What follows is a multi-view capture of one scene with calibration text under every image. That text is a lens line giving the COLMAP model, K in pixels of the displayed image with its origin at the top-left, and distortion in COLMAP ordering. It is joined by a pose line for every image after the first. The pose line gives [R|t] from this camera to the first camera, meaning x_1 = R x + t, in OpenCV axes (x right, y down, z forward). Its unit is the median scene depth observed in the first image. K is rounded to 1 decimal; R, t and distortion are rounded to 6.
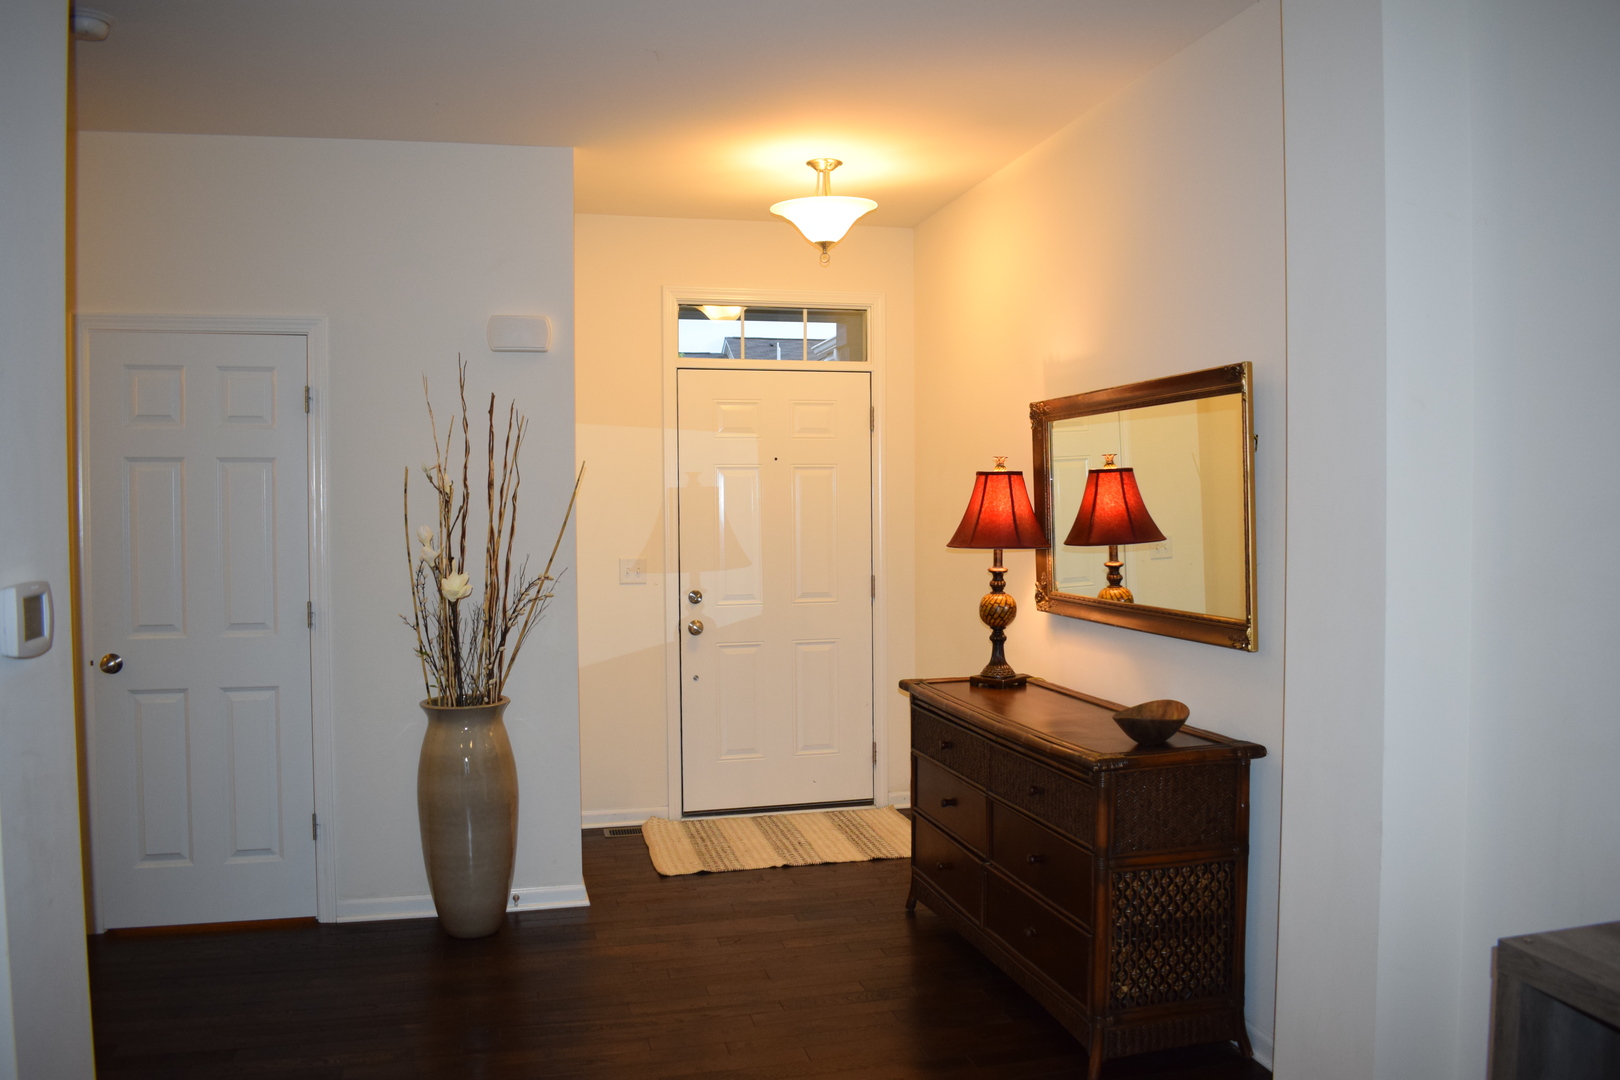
lens RADIAL K [[1267.3, 0, 824.8], [0, 1267.3, 538.4], [0, 0, 1]] dist [-0.089582, 0.006161]
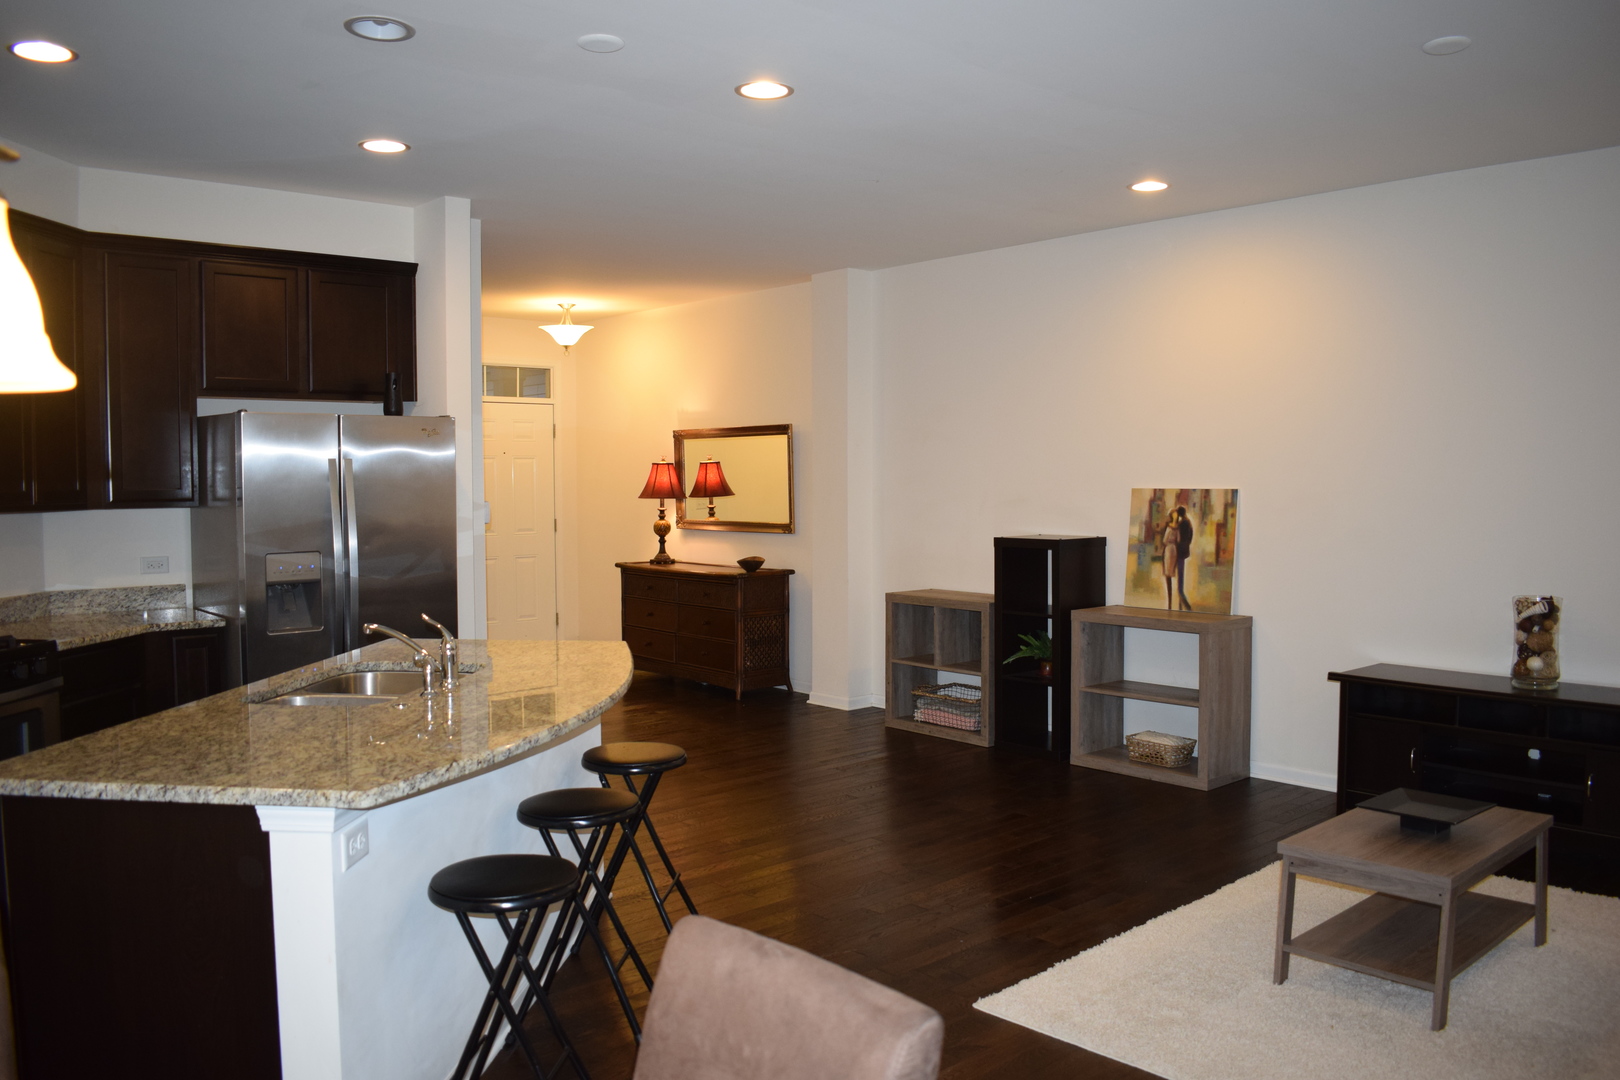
lens RADIAL K [[1267.3, 0, 816.7], [0, 1267.3, 543.0], [0, 0, 1]] dist [-0.089582, 0.006161]
pose [[0.897772, -0.019660, 0.440021, -0.567896], [0.011525, 0.999710, 0.021154, 0.040166], [-0.440310, -0.013921, 0.897738, -1.030092]]
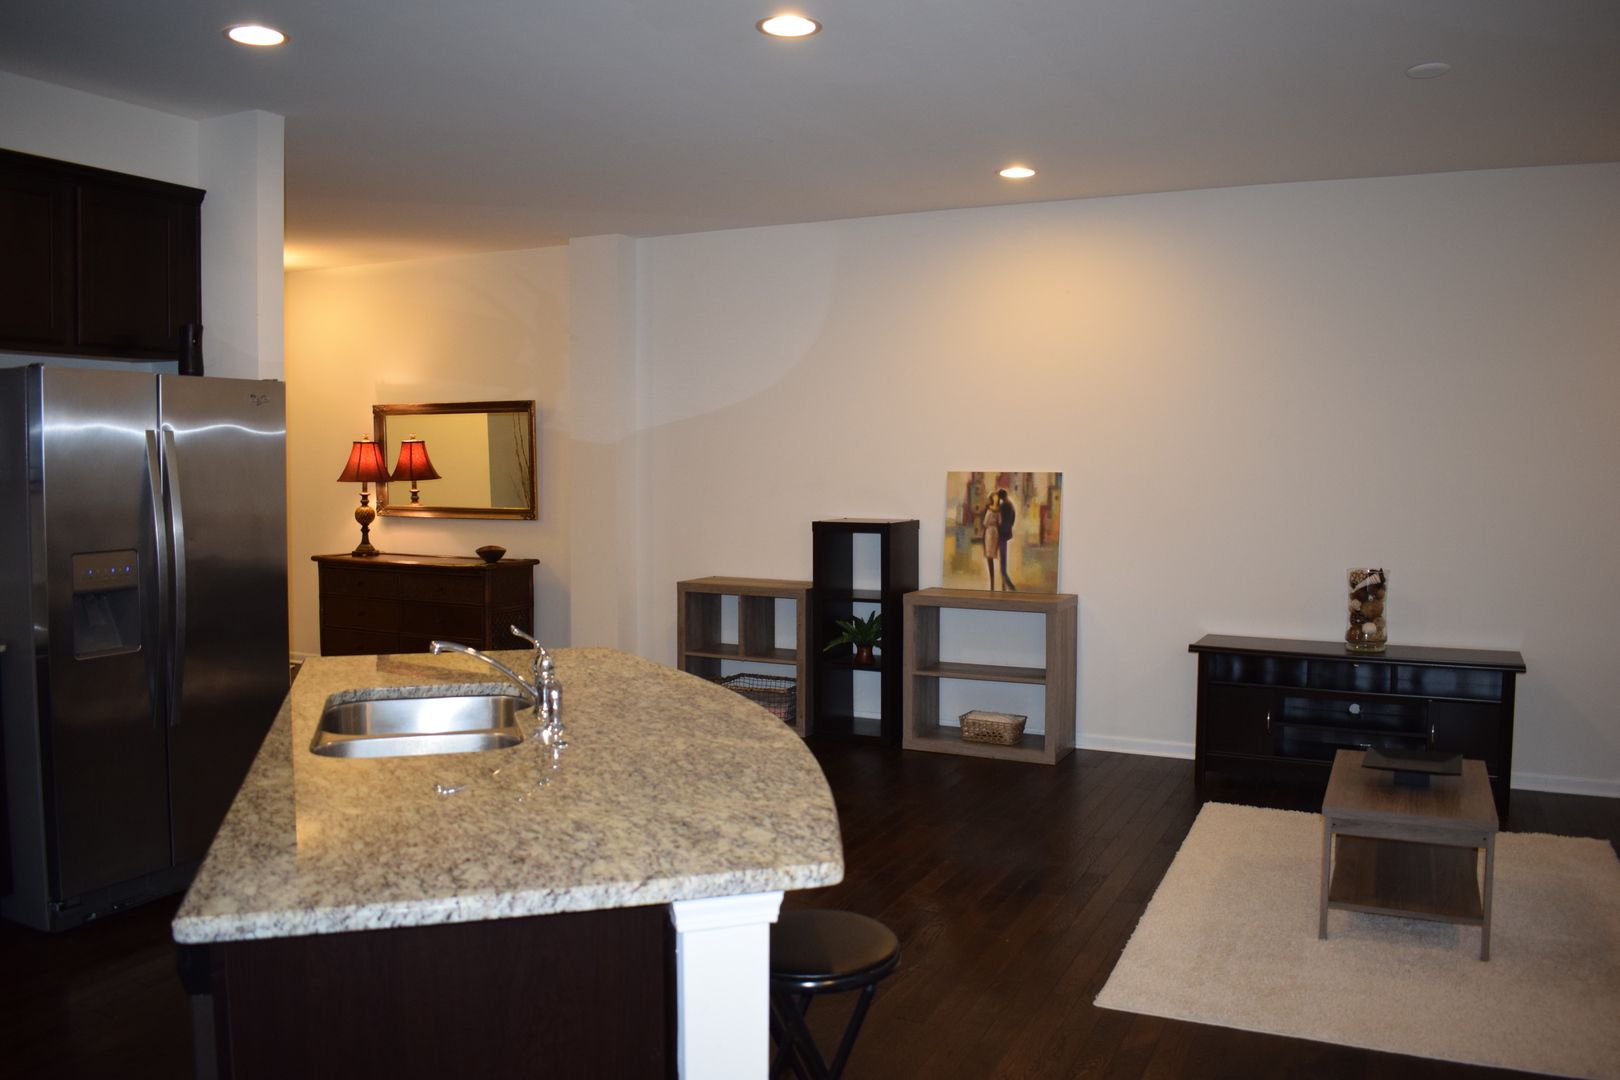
lens RADIAL K [[1267.3, 0, 806.8], [0, 1267.3, 541.6], [0, 0, 1]] dist [-0.089582, 0.006161]
pose [[0.664526, -0.038893, 0.746253, -0.819580], [0.015218, 0.999142, 0.038521, 0.034205], [-0.747111, -0.014241, 0.664547, -0.733568]]
